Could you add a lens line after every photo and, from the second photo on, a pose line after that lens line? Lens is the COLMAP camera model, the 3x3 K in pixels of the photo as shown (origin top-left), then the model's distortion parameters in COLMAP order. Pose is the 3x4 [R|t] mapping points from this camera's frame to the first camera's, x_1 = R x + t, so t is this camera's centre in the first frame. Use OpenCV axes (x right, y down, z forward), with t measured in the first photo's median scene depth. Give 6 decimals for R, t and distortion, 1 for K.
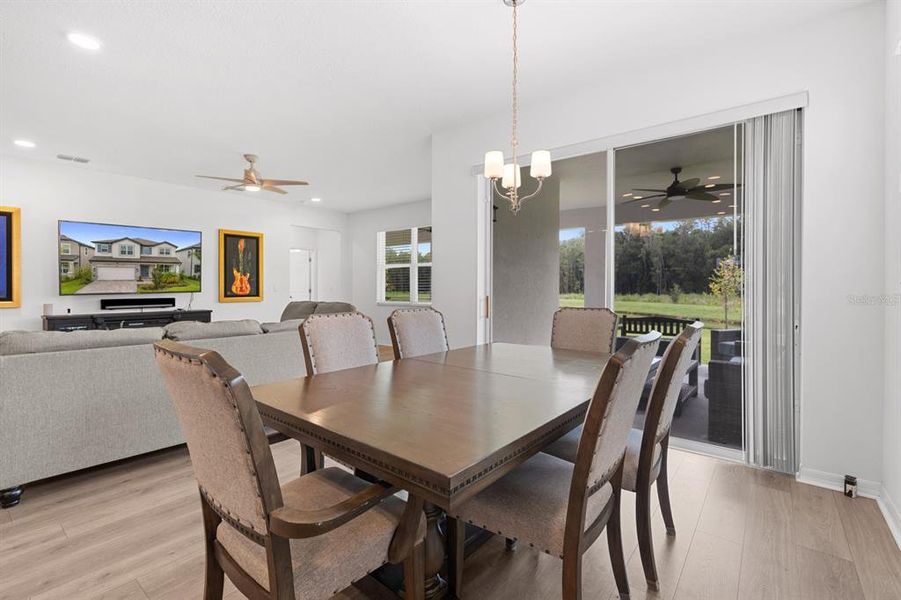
lens RADIAL K [[400.0, 0, 437.5], [0, 400.0, 293.0], [0, 0, 1]] dist [0.012907, -0.024489]
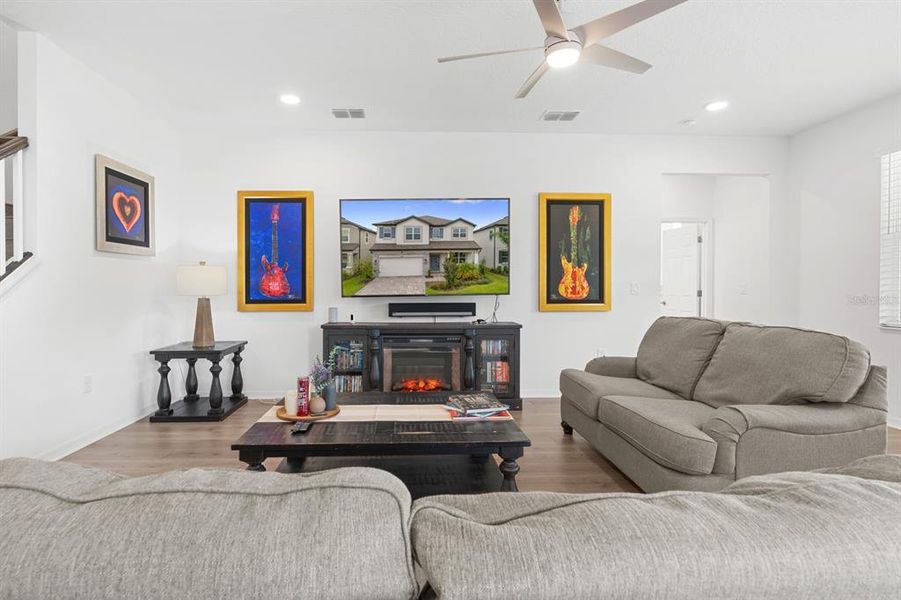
lens RADIAL K [[463.0, 0, 425.6], [0, 463.0, 288.3], [0, 0, 1]] dist [-0.000063, 0.000143]
pose [[0.670825, -0.000025, -0.741615, -0.141287], [-0.012601, 0.999855, -0.011432, -0.001565], [0.741508, 0.017014, 0.670728, 0.418457]]
